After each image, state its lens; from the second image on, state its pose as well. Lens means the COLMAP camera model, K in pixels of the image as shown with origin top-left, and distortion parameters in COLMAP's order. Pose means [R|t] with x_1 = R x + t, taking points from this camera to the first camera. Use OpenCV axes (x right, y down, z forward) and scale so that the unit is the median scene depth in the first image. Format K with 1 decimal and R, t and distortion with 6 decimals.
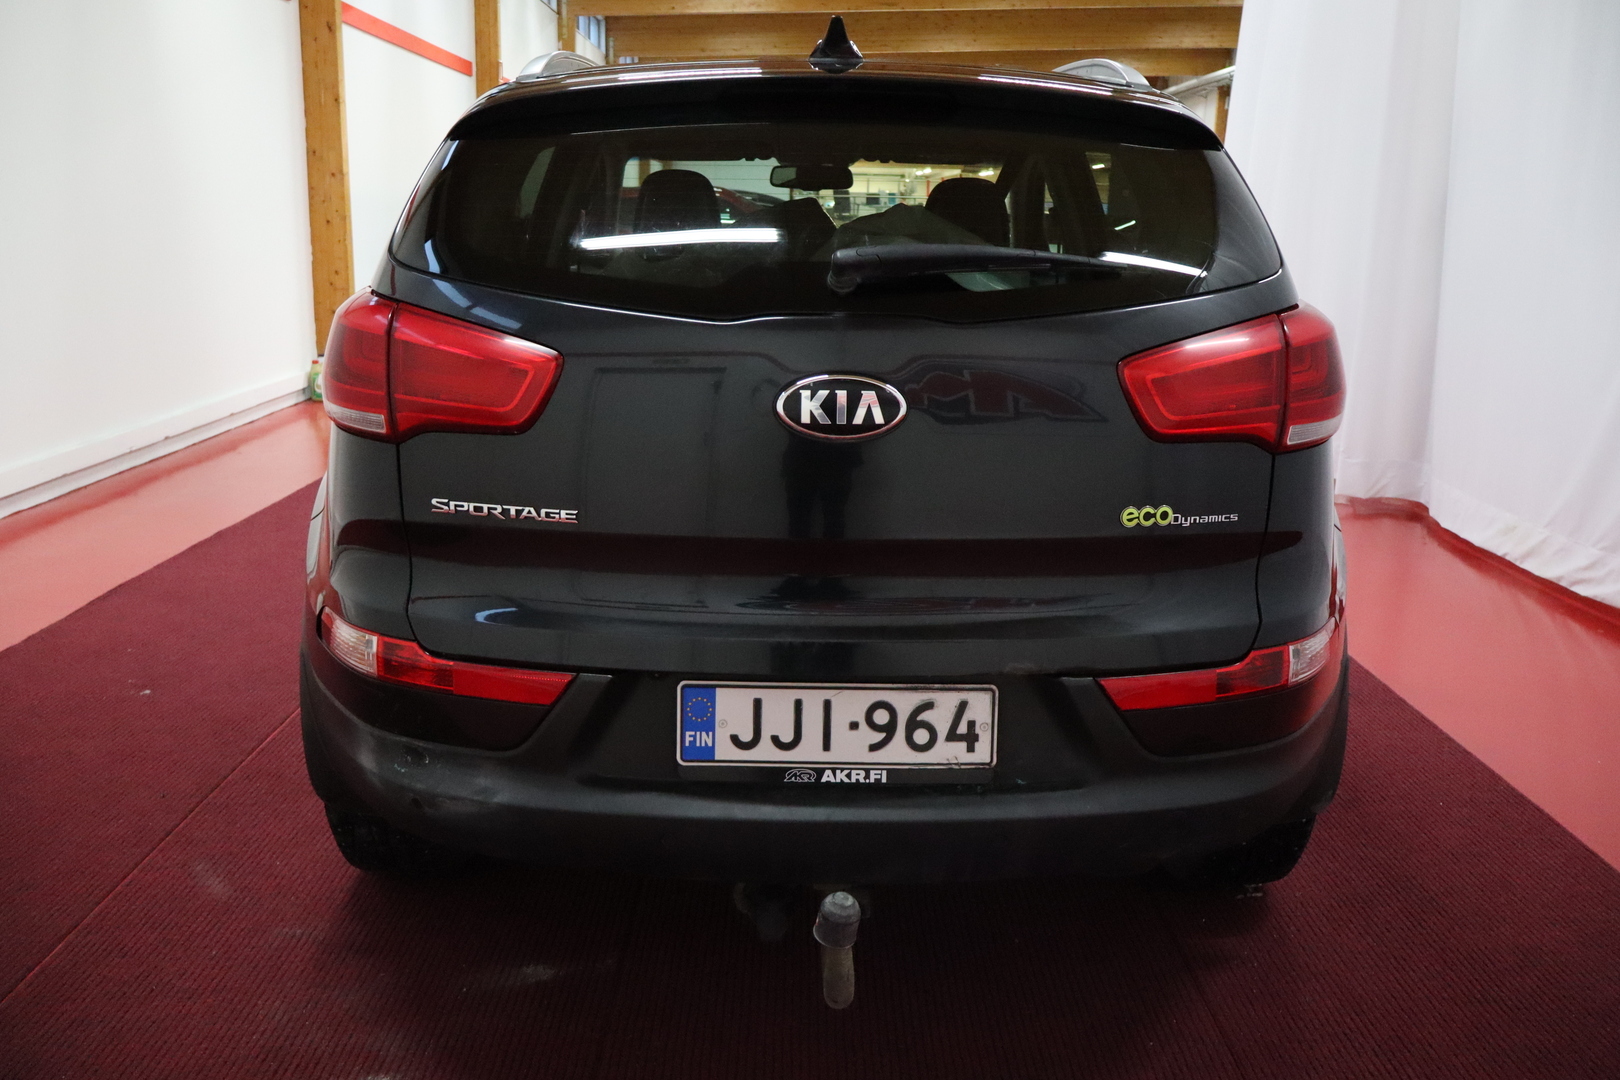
lens RADIAL K [[1372.9, 0, 810.0], [0, 1372.9, 540.0], [0, 0, 1]] dist [-0.002534, 0.009883]
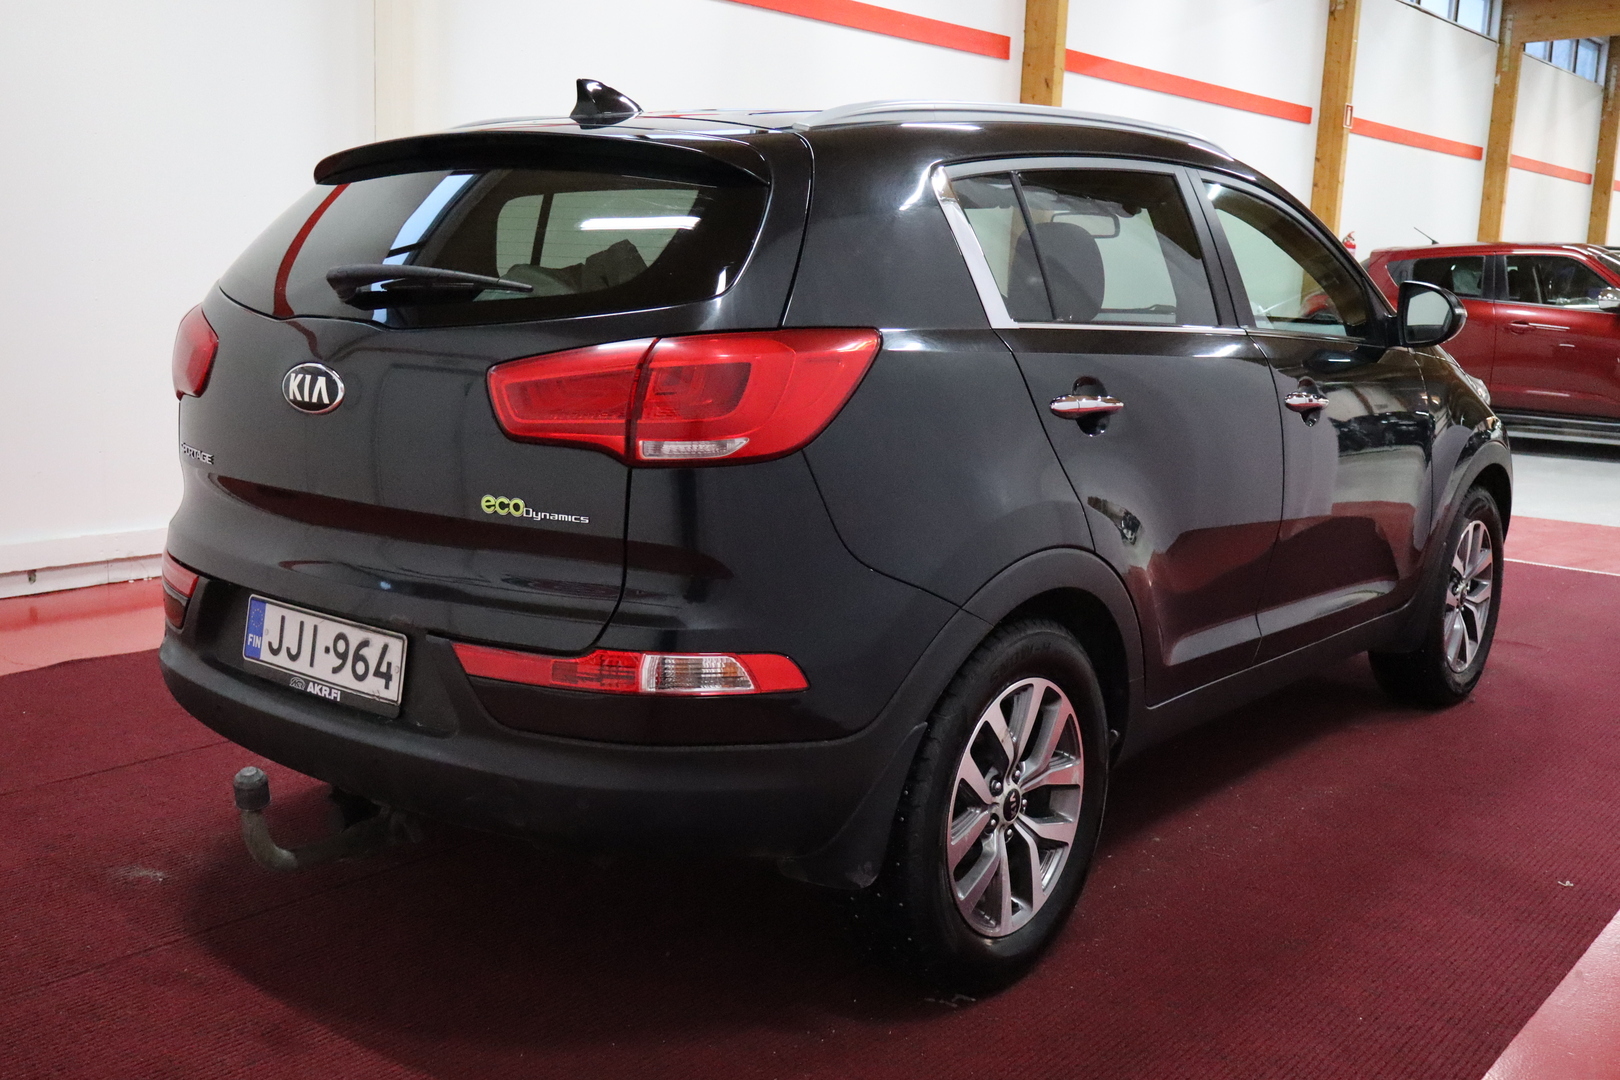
lens RADIAL K [[1786.1, 0, 809.0], [0, 1786.1, 589.5], [0, 0, 1]] dist [-0.003263, 0.030422]
pose [[0.742915, 0.128804, -0.656877, 1.400772], [-0.176699, 0.984241, -0.006849, 0.016068], [0.645643, 0.121158, 0.753967, 0.061354]]
